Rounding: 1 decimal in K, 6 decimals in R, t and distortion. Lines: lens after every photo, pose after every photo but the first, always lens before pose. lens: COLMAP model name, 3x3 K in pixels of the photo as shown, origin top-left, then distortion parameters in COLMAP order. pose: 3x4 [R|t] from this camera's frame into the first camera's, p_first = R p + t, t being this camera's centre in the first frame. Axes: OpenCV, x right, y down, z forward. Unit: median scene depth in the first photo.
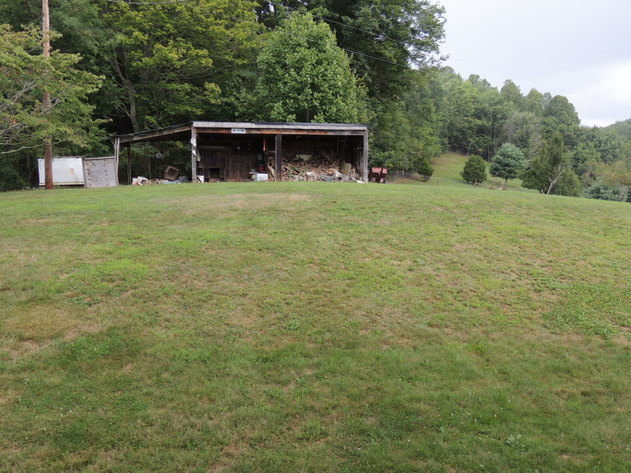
lens RADIAL K [[543.8, 0, 315.5], [0, 543.8, 236.5], [0, 0, 1]] dist [-0.015451, -0.007576]
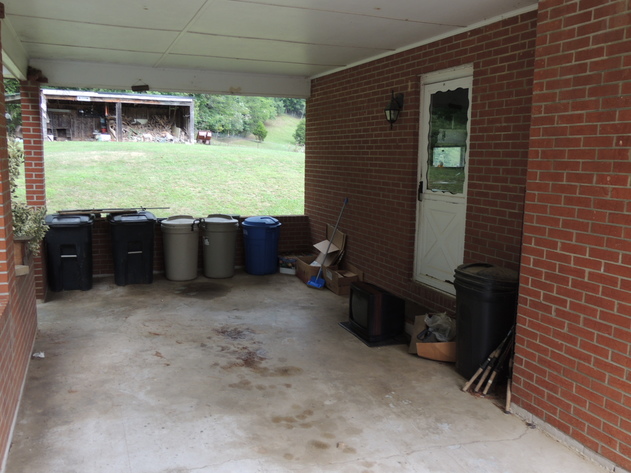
lens RADIAL K [[543.8, 0, 315.5], [0, 543.8, 236.5], [0, 0, 1]] dist [-0.015451, -0.007576]
pose [[0.959993, -0.026124, 0.278804, 0.009089], [0.005707, 0.997257, 0.073791, 0.024599], [-0.279967, -0.069248, 0.957509, -0.307027]]
